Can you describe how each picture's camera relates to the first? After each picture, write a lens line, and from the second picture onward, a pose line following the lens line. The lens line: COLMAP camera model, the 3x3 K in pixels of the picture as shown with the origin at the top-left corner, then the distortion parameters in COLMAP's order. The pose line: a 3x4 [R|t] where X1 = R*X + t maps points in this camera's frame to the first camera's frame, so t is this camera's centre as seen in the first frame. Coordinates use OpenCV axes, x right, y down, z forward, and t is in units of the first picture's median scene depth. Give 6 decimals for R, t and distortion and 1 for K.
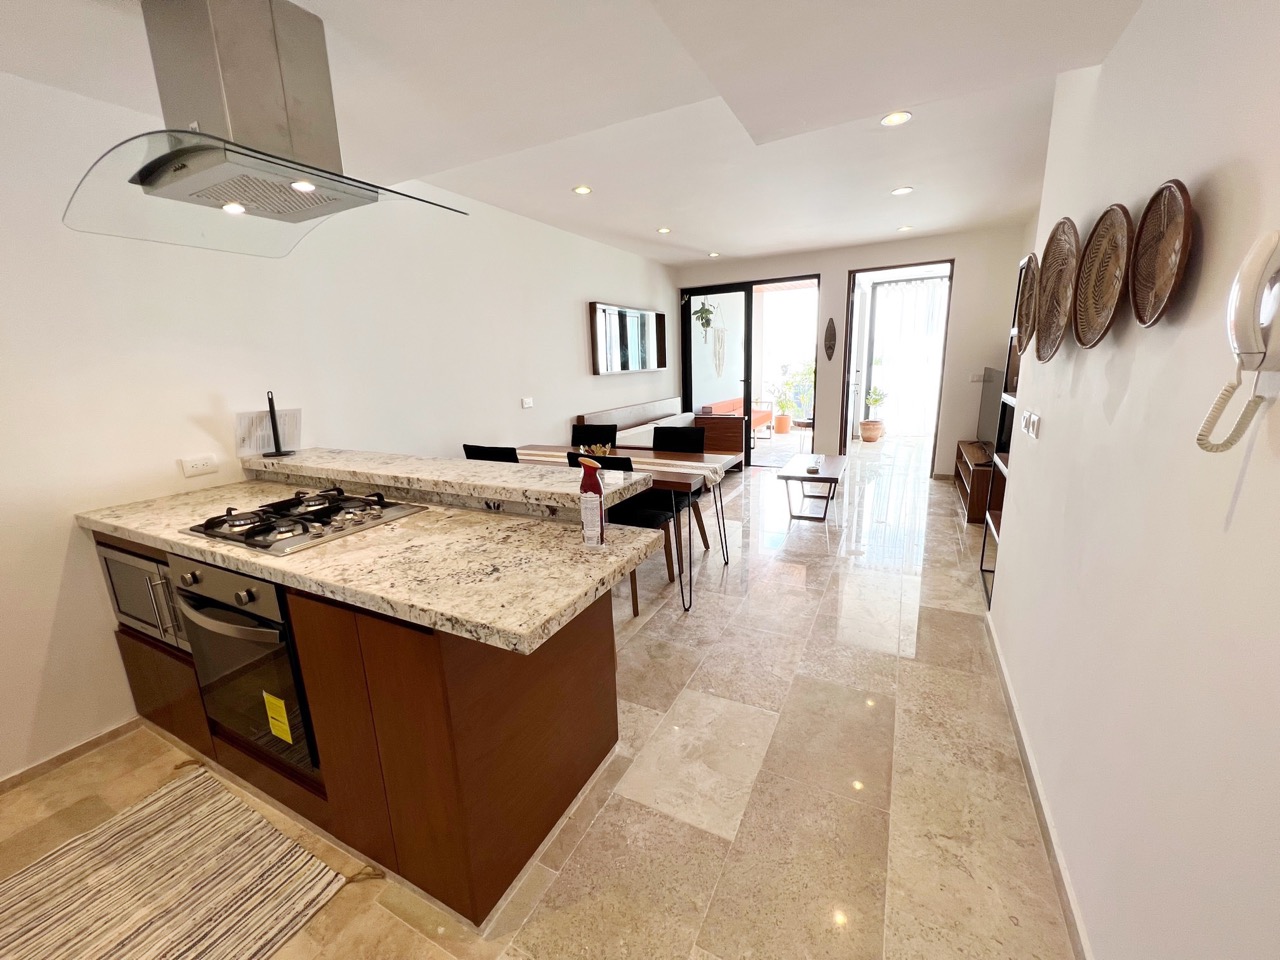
lens RADIAL K [[508.6, 0, 637.8], [0, 508.6, 476.5], [0, 0, 1]] dist [-0.000258, 0.000024]
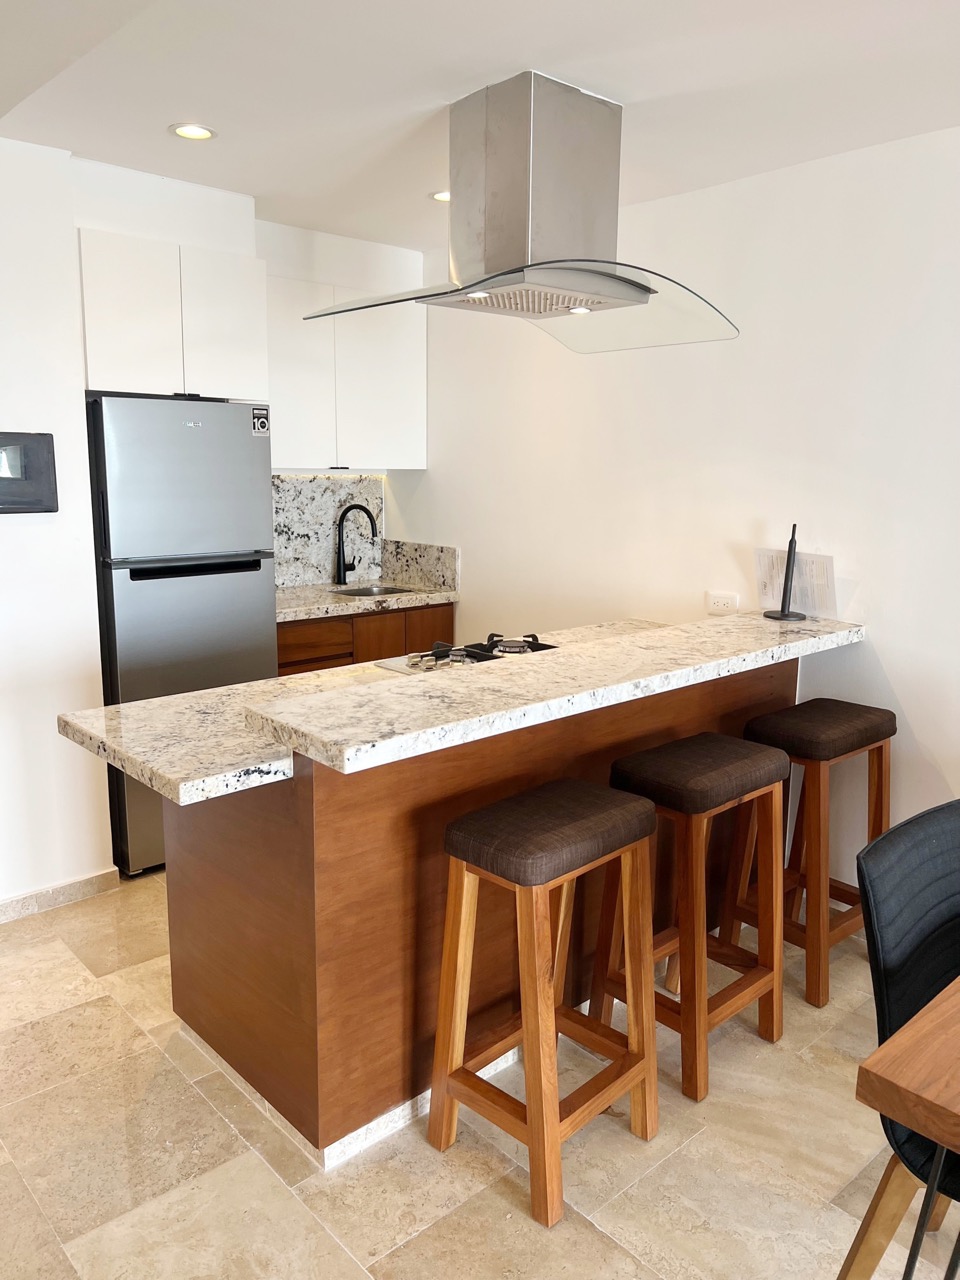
lens RADIAL K [[957.1, 0, 494.8], [0, 957.1, 637.7], [0, 0, 1]] dist [0.059609, -0.068433]
pose [[-0.339958, 0.206947, -0.917388, 0.546065], [-0.210397, 0.934026, 0.288667, -0.274590], [0.916603, 0.291151, -0.273989, 0.906429]]
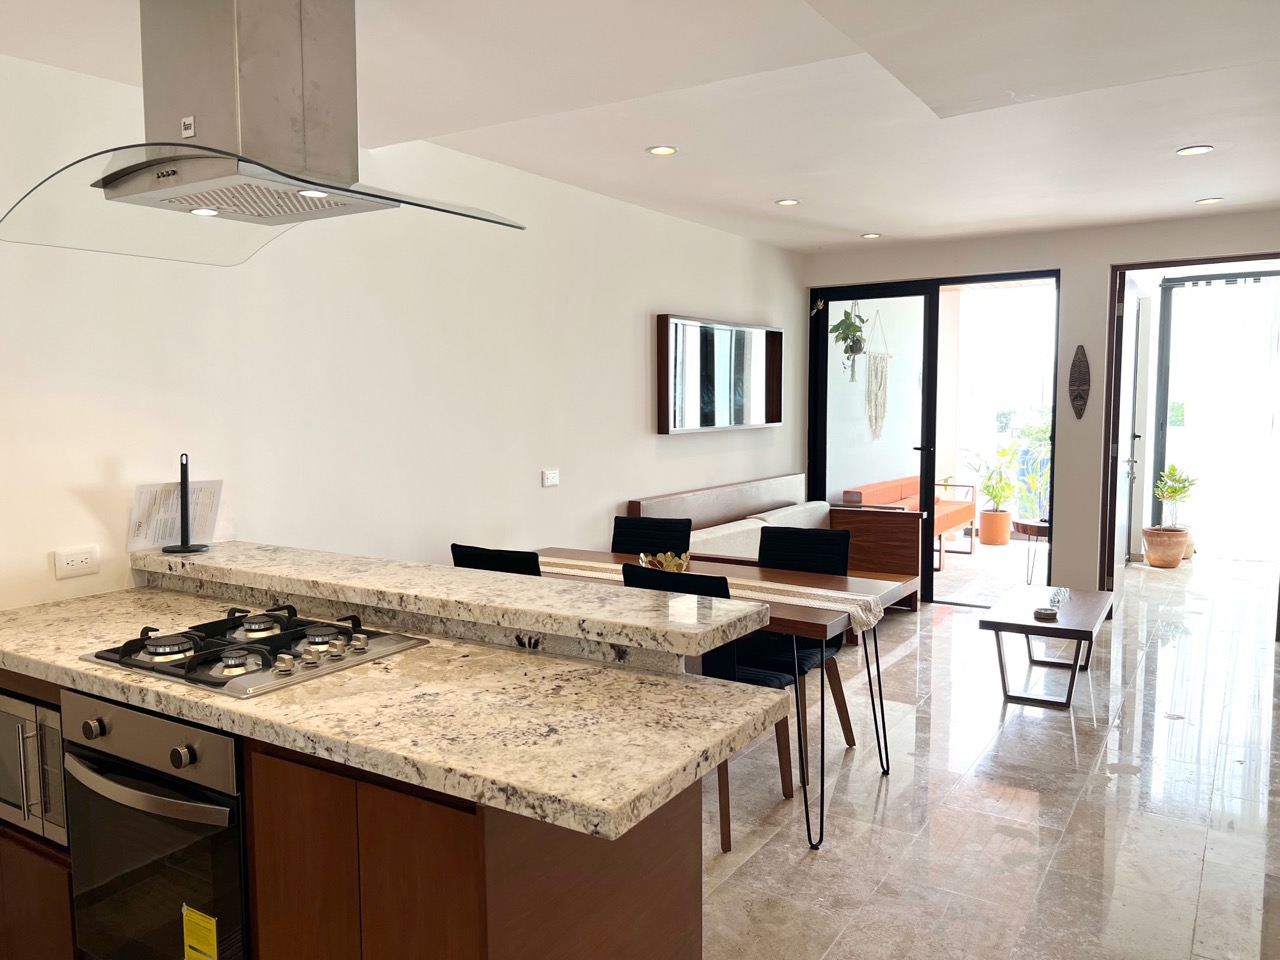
lens RADIAL K [[953.8, 0, 639.4], [0, 953.8, 483.8], [0, 0, 1]] dist [0.079117, -0.113958]
pose [[0.995886, 0.036443, -0.082964, -0.028252], [-0.047025, 0.990477, -0.129398, 0.004822], [0.077458, 0.132767, 0.988116, -0.162792]]
